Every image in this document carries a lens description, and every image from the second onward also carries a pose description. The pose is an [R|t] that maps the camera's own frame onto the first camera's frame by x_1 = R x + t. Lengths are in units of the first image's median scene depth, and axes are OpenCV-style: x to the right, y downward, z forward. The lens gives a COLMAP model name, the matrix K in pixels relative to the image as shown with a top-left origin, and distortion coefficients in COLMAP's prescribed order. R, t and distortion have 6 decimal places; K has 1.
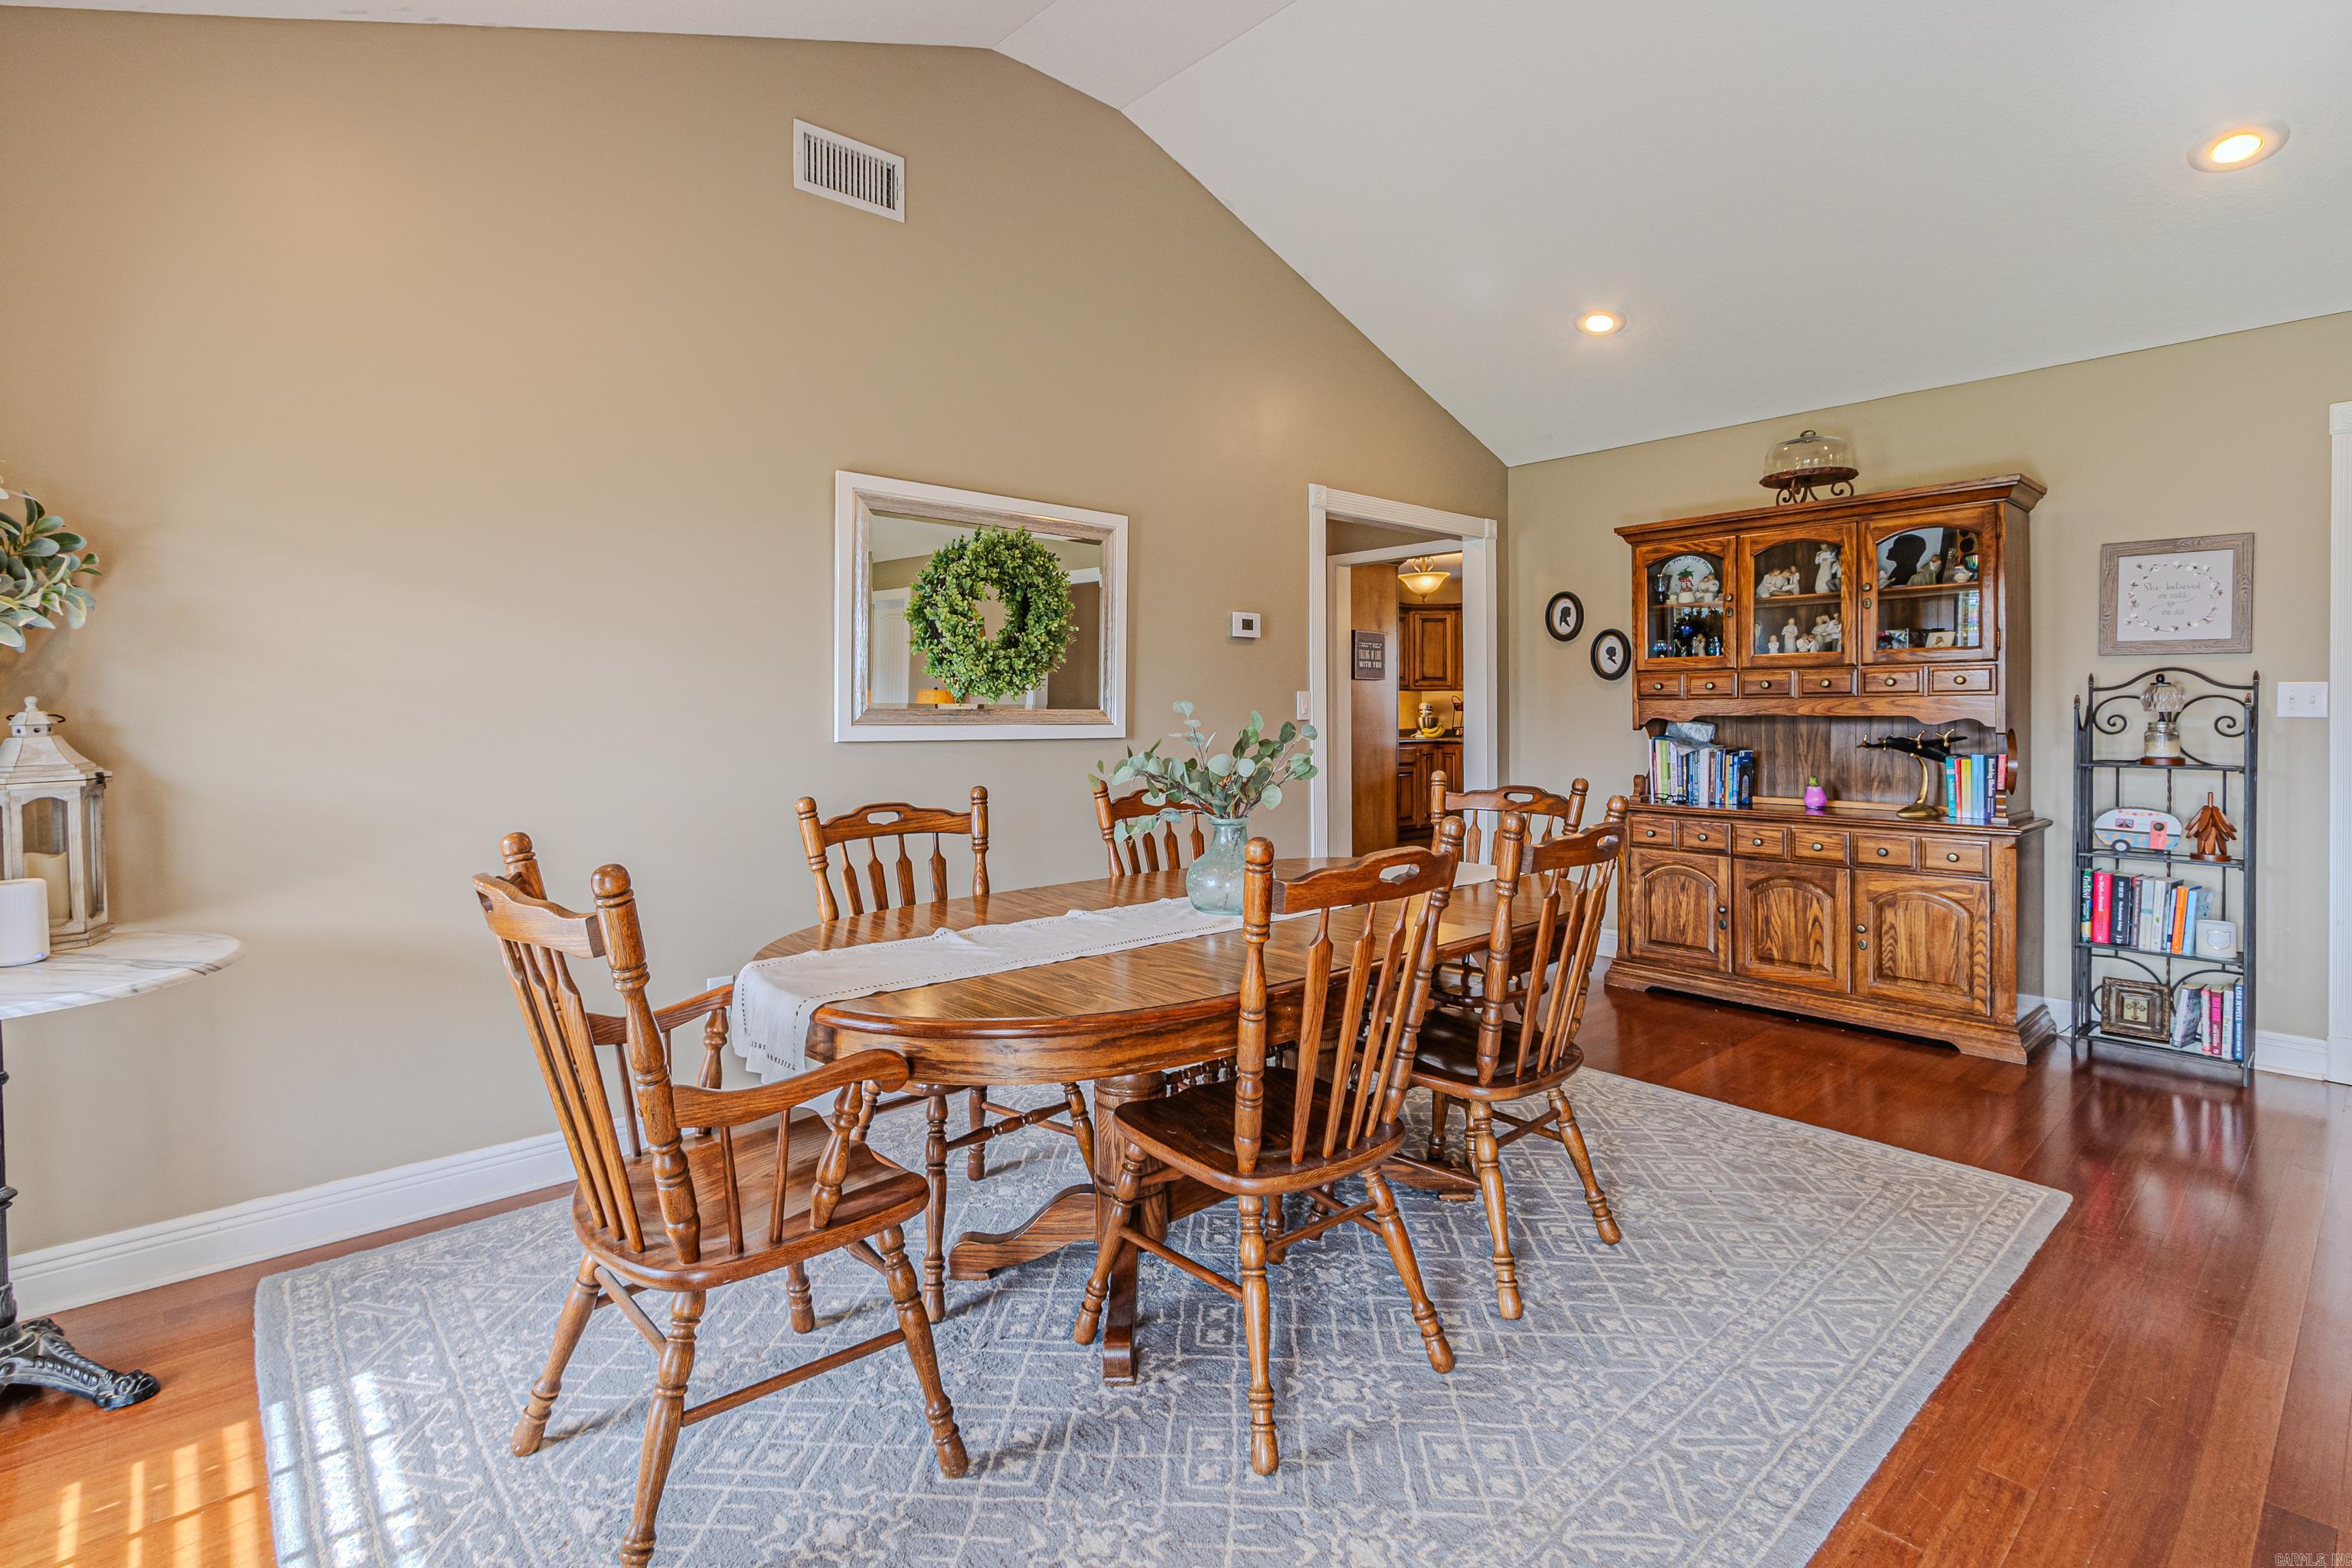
lens RADIAL K [[1094.3, 0, 1139.6], [0, 1094.3, 707.2], [0, 0, 1]] dist [0.008842, -0.002212]
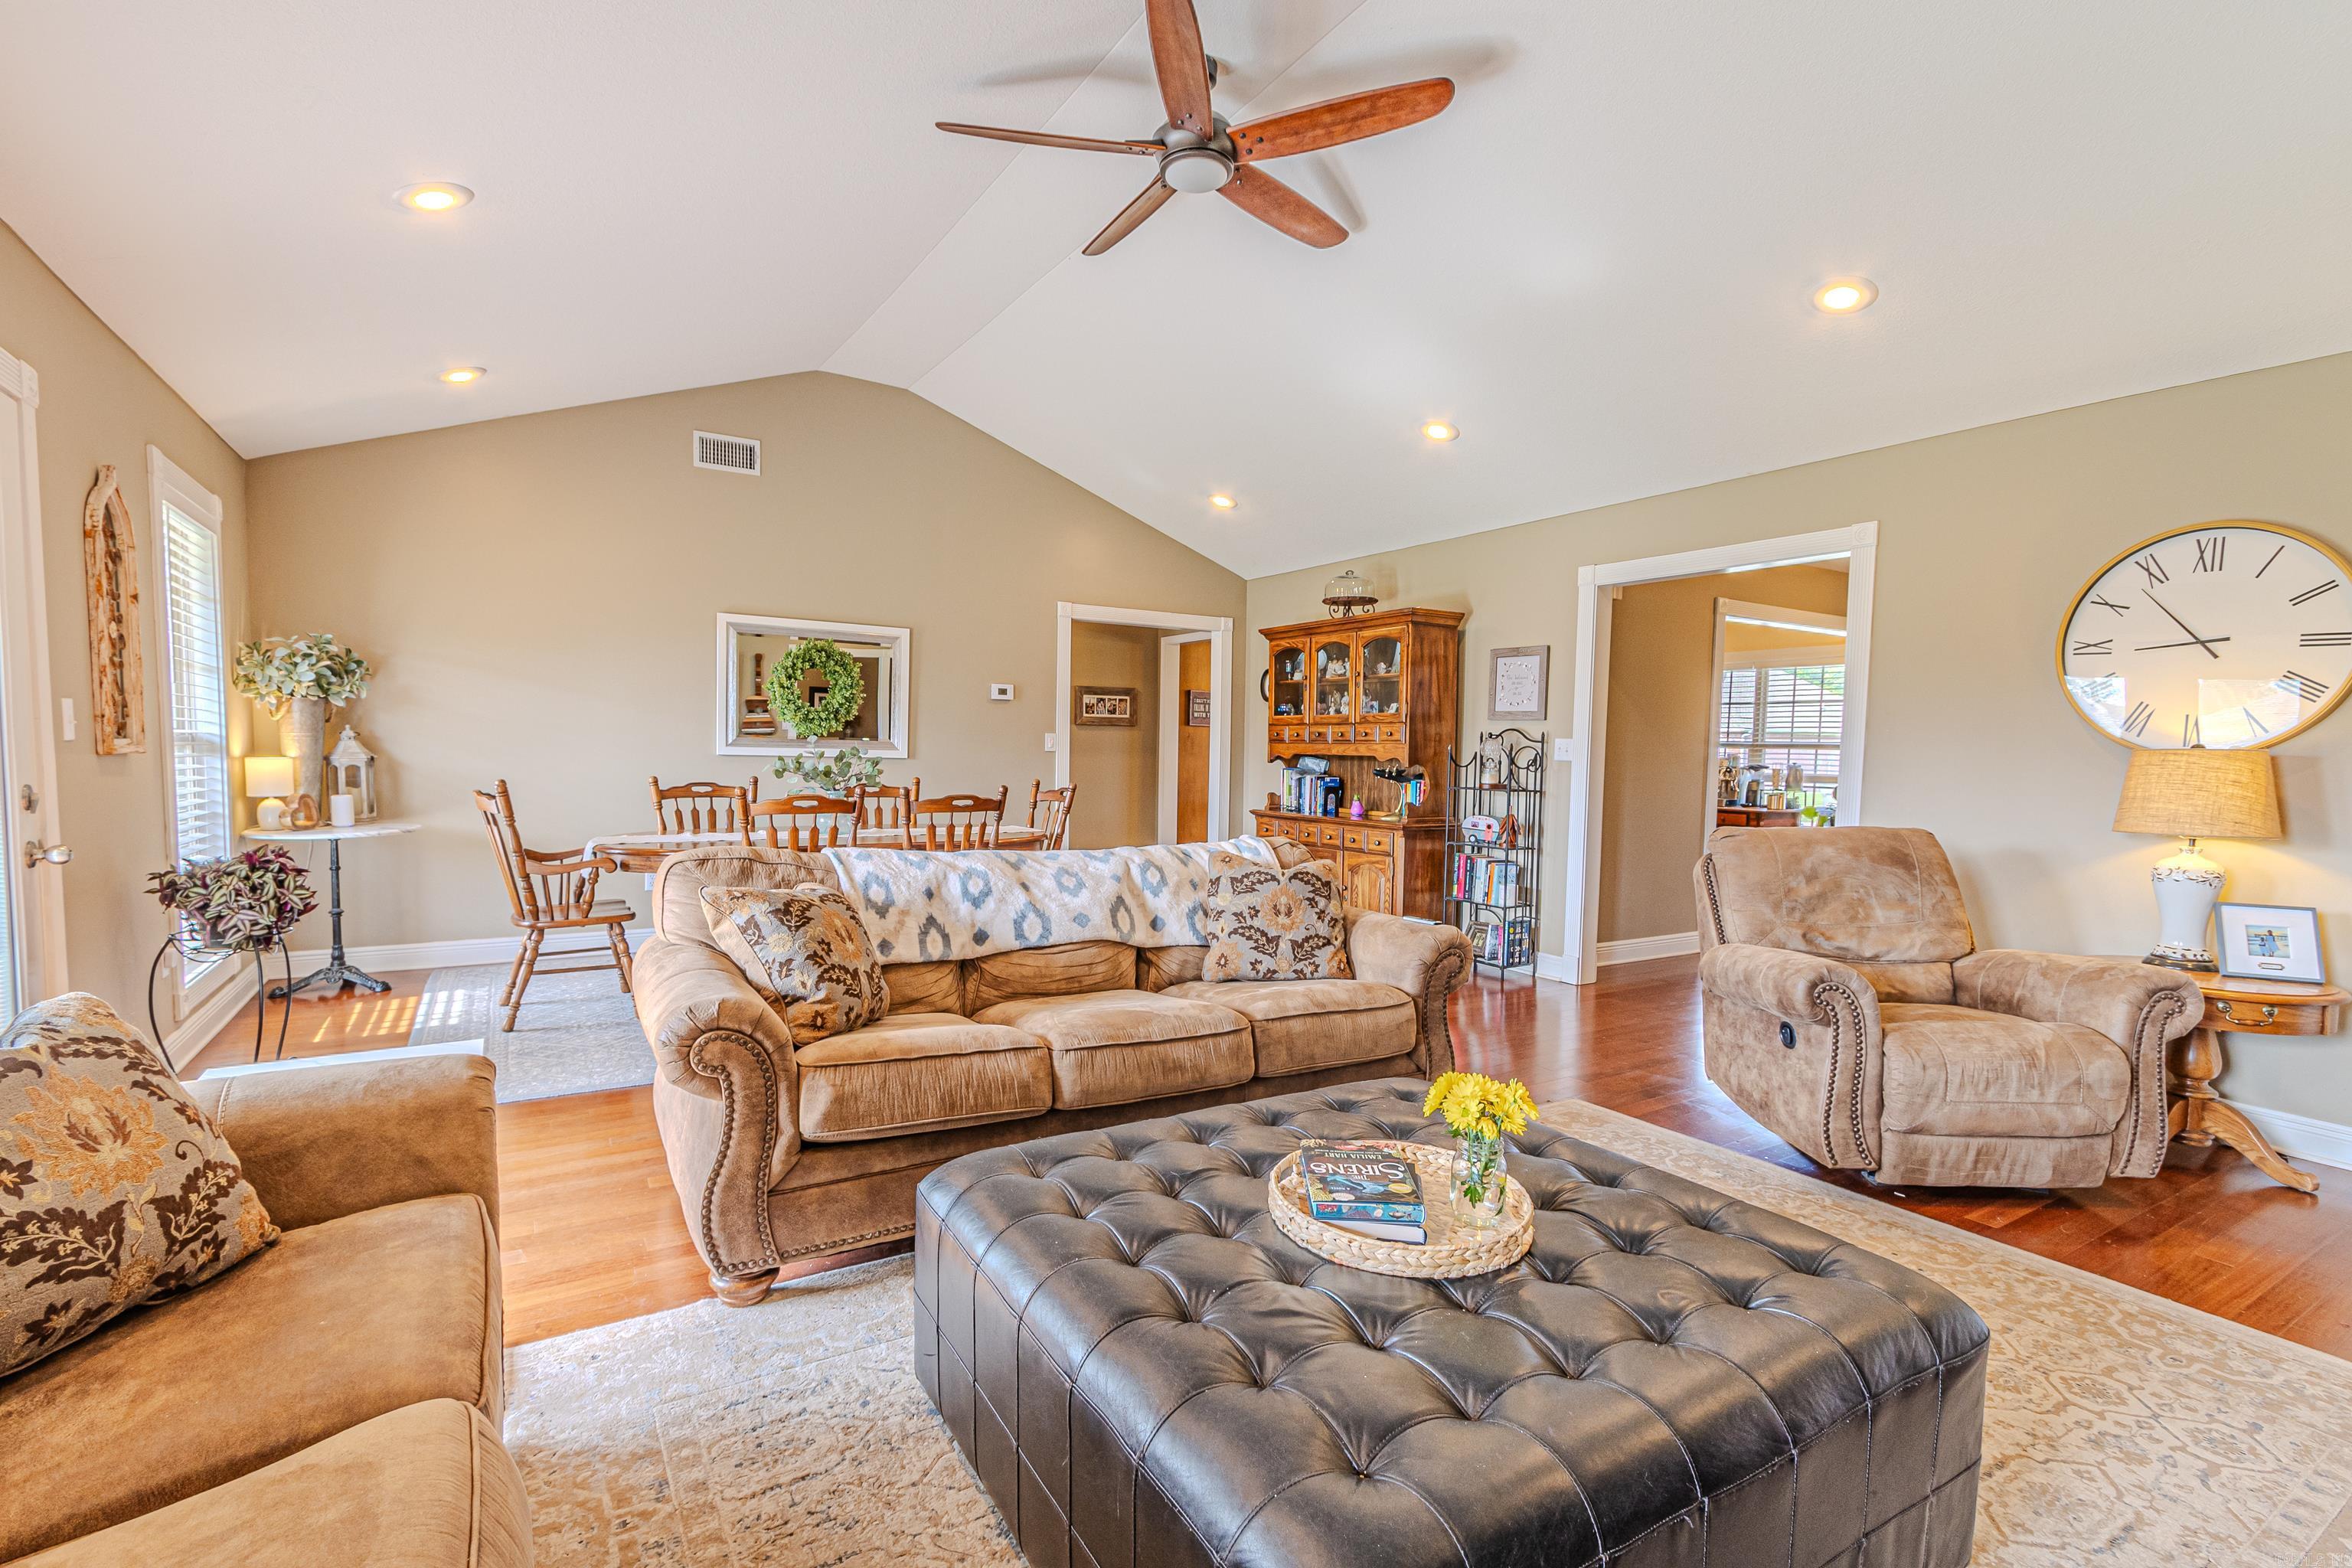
lens RADIAL K [[1094.3, 0, 1159.9], [0, 1094.3, 780.0], [0, 0, 1]] dist [0.008842, -0.002212]
pose [[0.985726, 0.025639, -0.166394, 0.725164], [-0.020618, 0.999281, 0.031832, -0.000889], [0.167091, -0.027947, 0.985545, -0.681115]]
